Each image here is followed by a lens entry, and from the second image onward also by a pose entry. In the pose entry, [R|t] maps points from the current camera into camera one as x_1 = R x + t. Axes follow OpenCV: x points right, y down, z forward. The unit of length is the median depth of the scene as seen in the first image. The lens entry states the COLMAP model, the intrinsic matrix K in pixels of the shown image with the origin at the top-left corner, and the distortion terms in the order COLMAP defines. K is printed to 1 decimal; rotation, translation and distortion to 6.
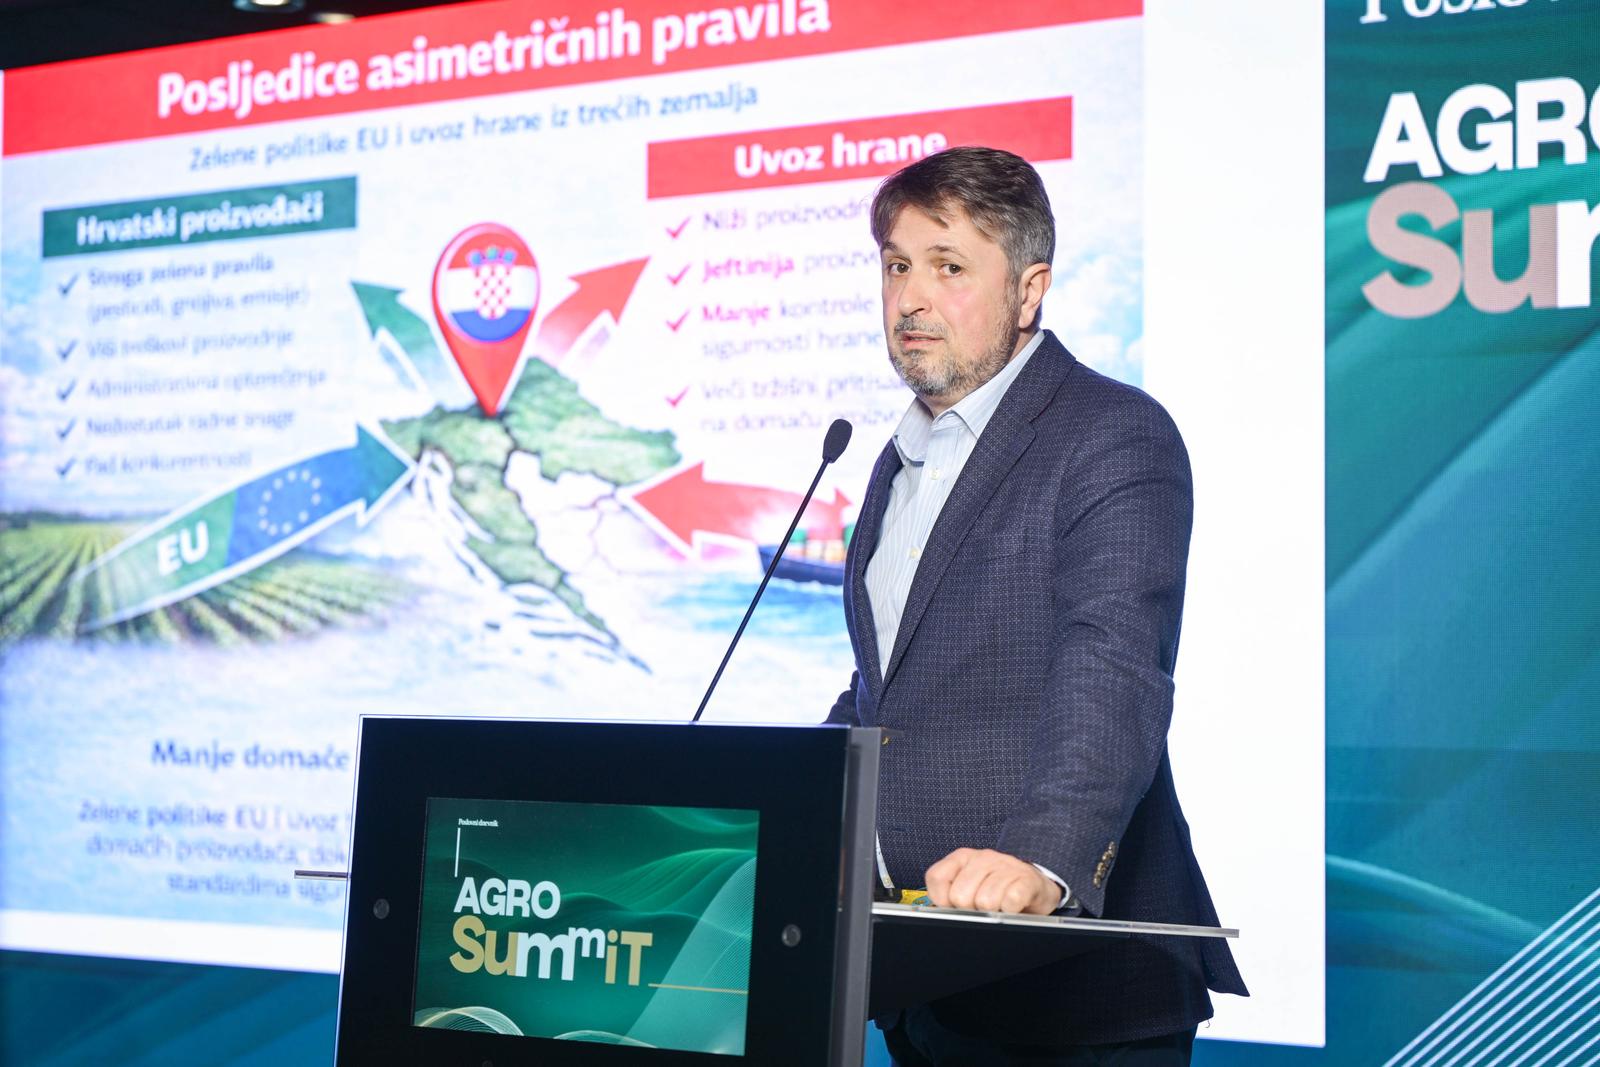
lens RADIAL K [[3334.8, 0, 804.5], [0, 3334.8, 534.4], [0, 0, 1]] dist [0.079005, 0.000000]
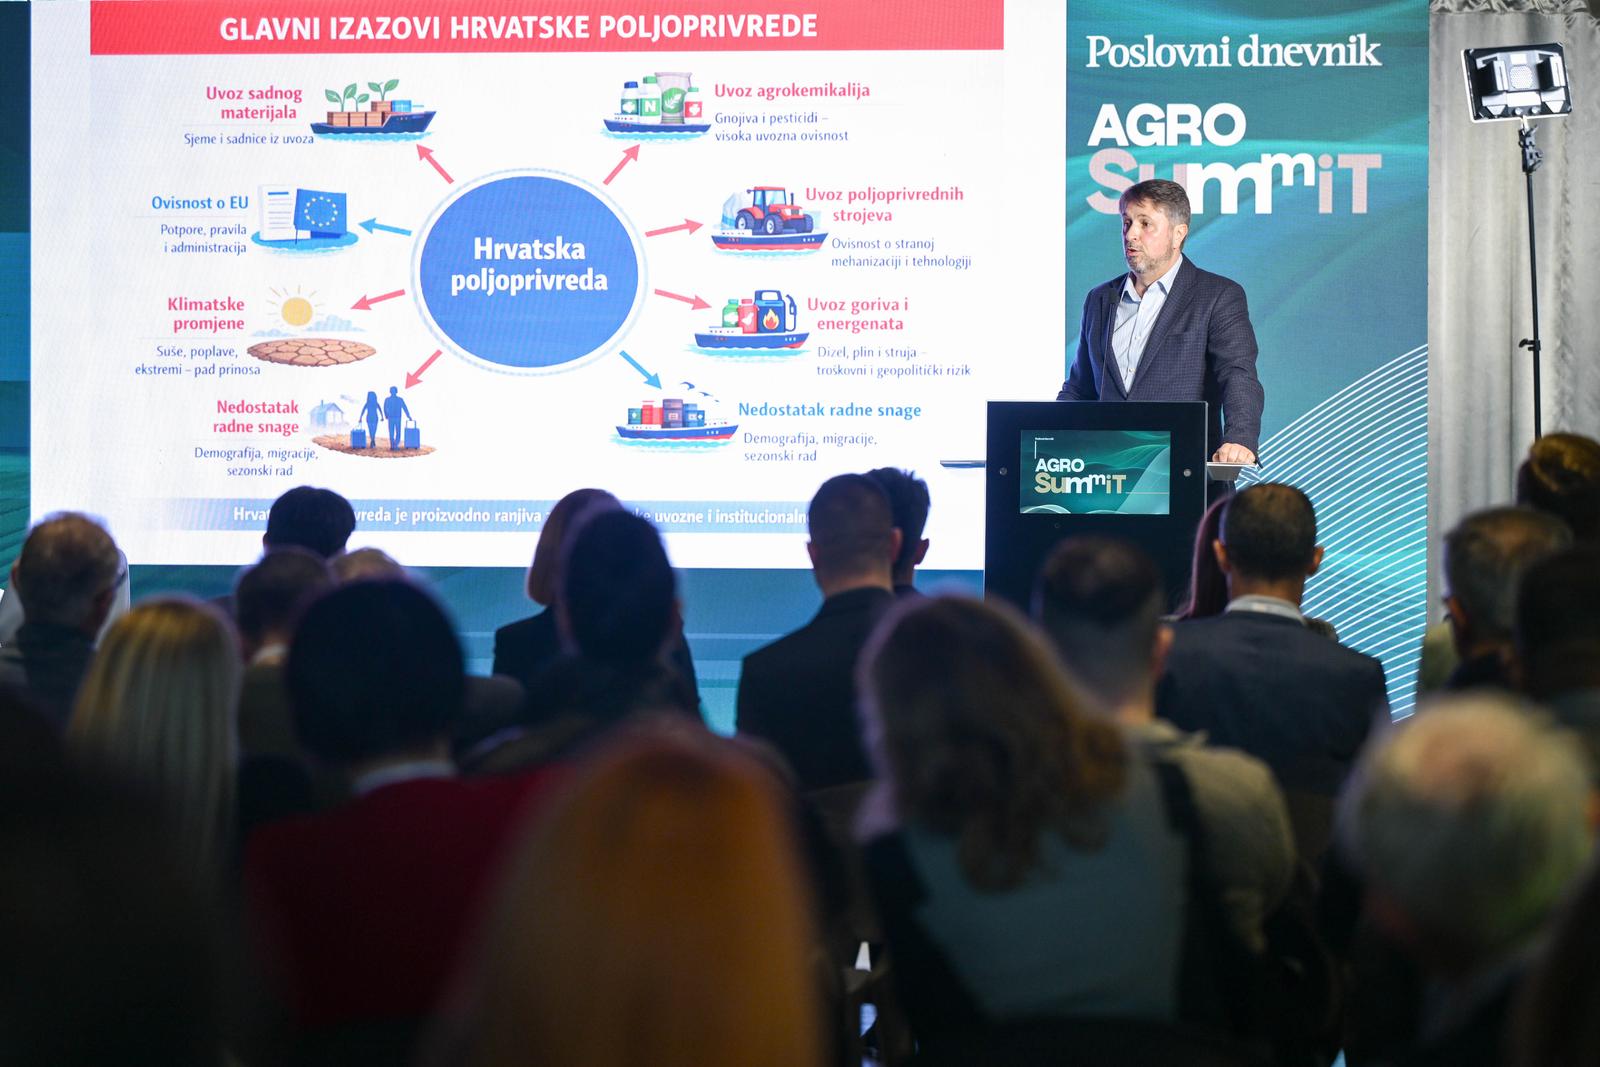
lens RADIAL K [[5220.7, 0, 798.0], [0, 5220.7, 533.2], [0, 0, 1]] dist [0.185301, 0.000000]
pose [[0.889416, -0.015080, 0.456850, -1.498442], [-0.013788, 0.998116, 0.059790, -0.060202], [-0.456891, -0.059477, 0.887532, -1.819989]]
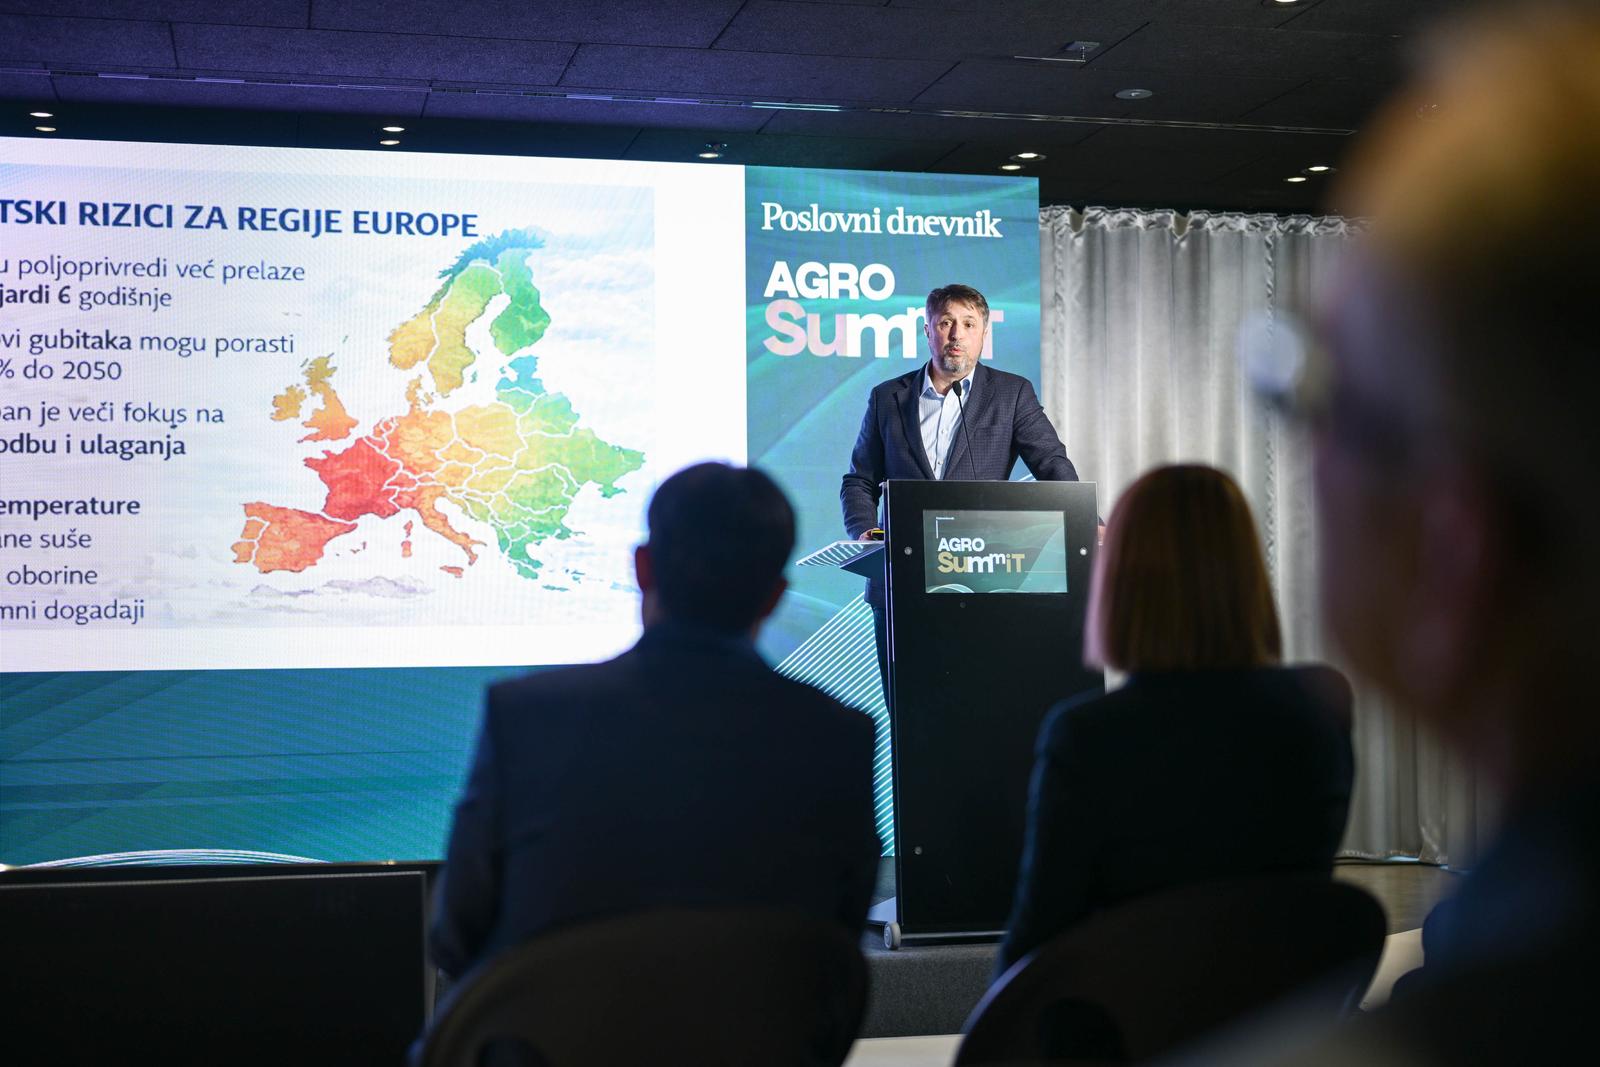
lens RADIAL K [[2298.3, 0, 799.9], [0, 2298.3, 536.8], [0, 0, 1]] dist [0.131758, 0.000000]
pose [[0.676391, 0.014584, 0.736398, -1.049585], [-0.014777, 0.999871, -0.006229, 0.076966], [-0.736394, -0.006668, 0.676520, -0.126431]]
